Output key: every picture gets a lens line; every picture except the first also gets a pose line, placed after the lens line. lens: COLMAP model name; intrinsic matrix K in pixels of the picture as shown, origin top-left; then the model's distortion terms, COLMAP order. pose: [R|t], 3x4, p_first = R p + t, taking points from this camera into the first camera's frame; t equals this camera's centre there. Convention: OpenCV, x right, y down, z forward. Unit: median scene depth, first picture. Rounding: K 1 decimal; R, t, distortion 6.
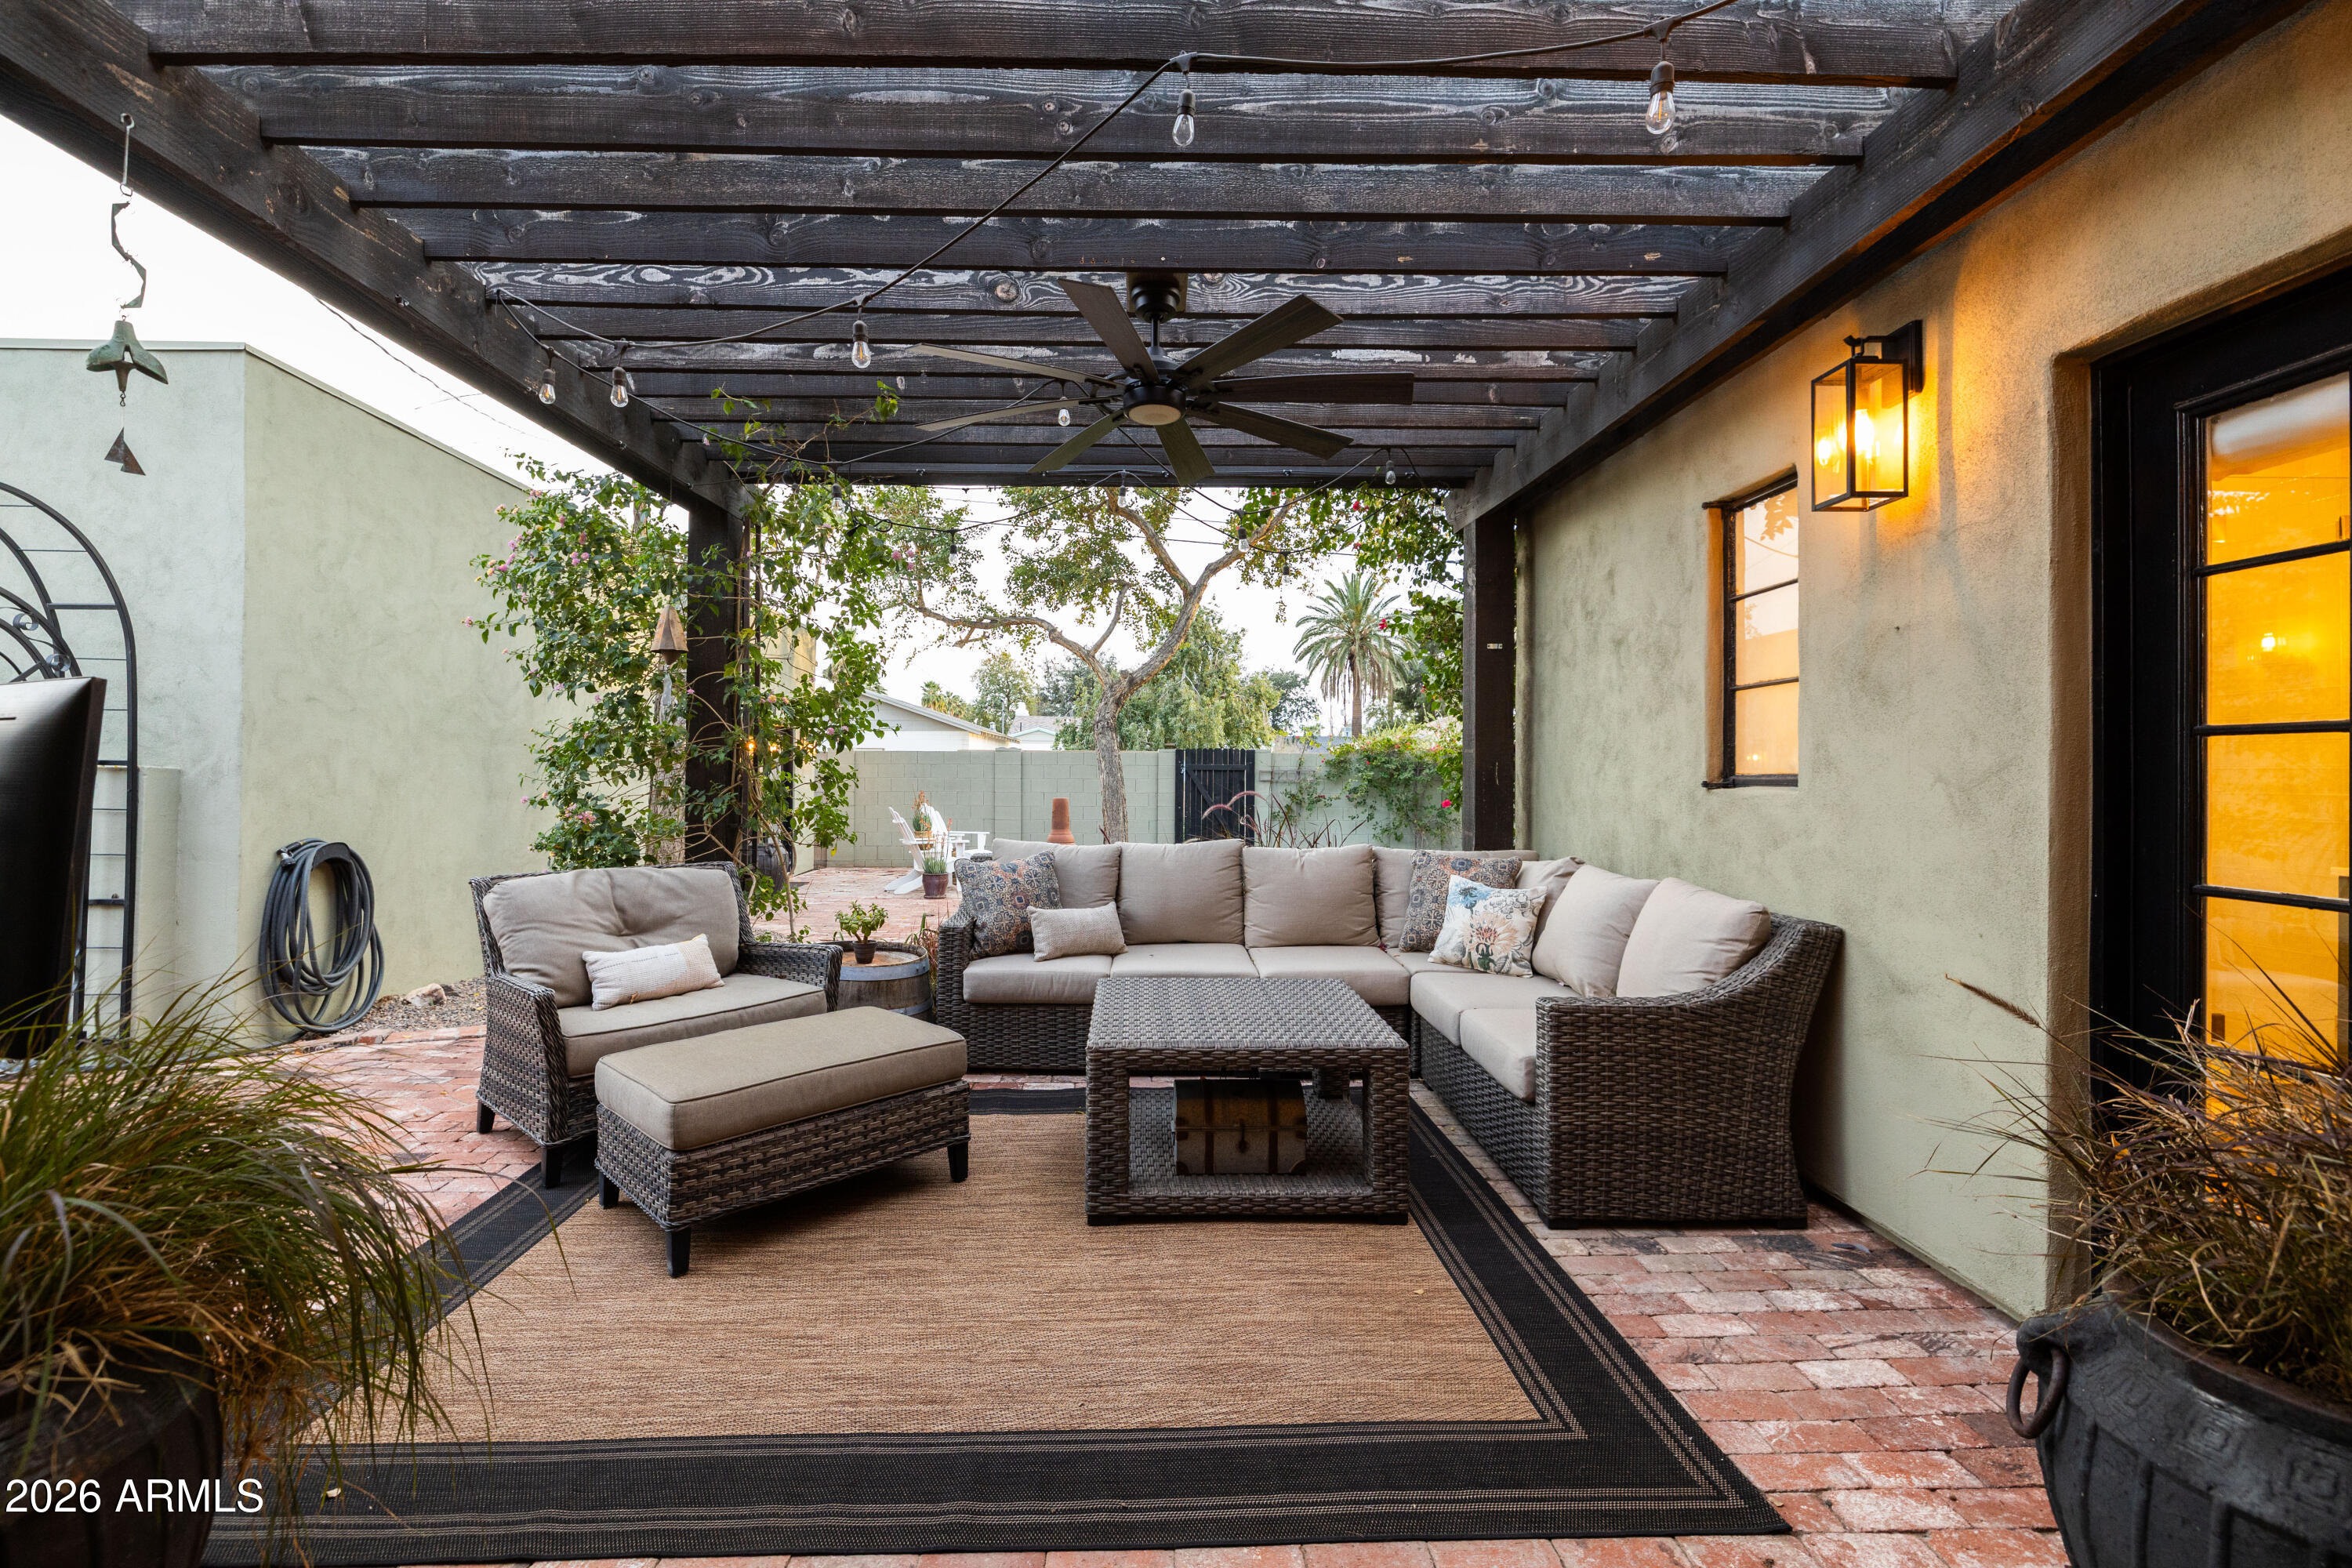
lens RADIAL K [[1021.2, 0, 1187.2], [0, 1021.2, 793.0], [0, 0, 1]] dist [0.000883, 0.000052]
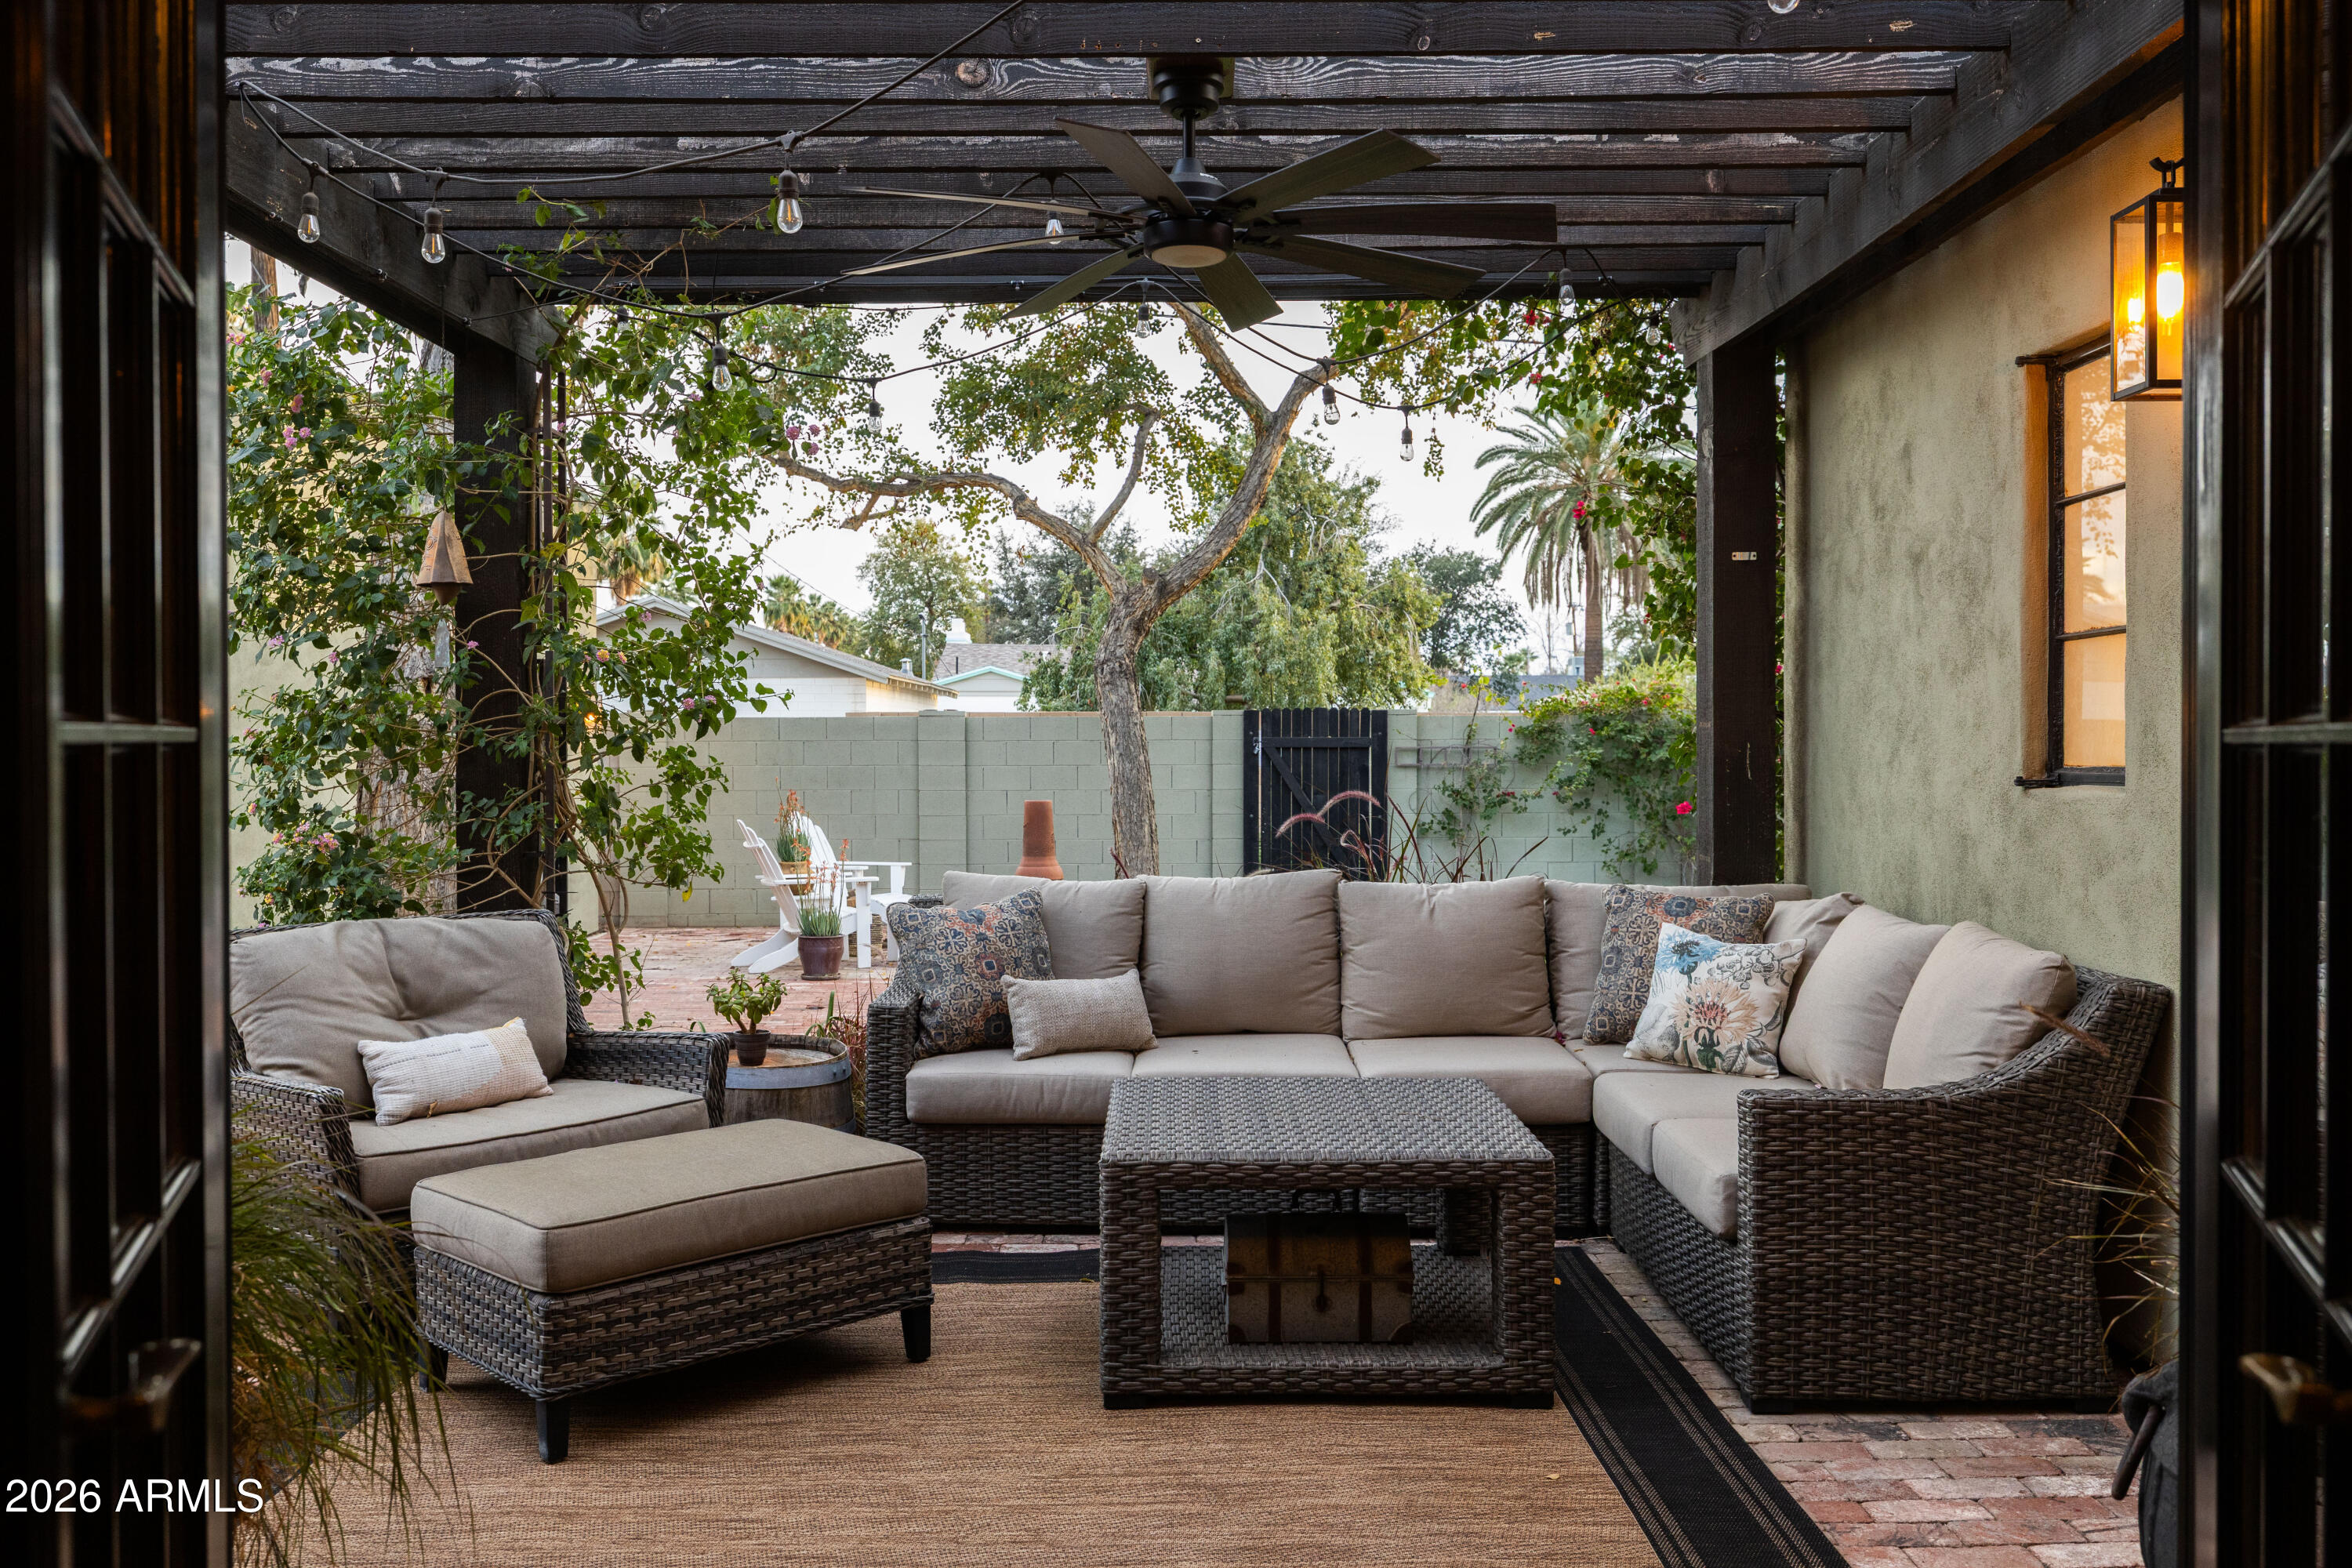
lens RADIAL K [[1956.1, 0, 1176.0], [0, 1956.1, 784.0], [0, 0, 1]] dist [0.012386, 0.003585]
pose [[0.998753, -0.008798, -0.049139, 0.017858], [0.008749, 0.999961, -0.001210, -0.009024], [0.049148, 0.000779, 0.998791, -0.272611]]
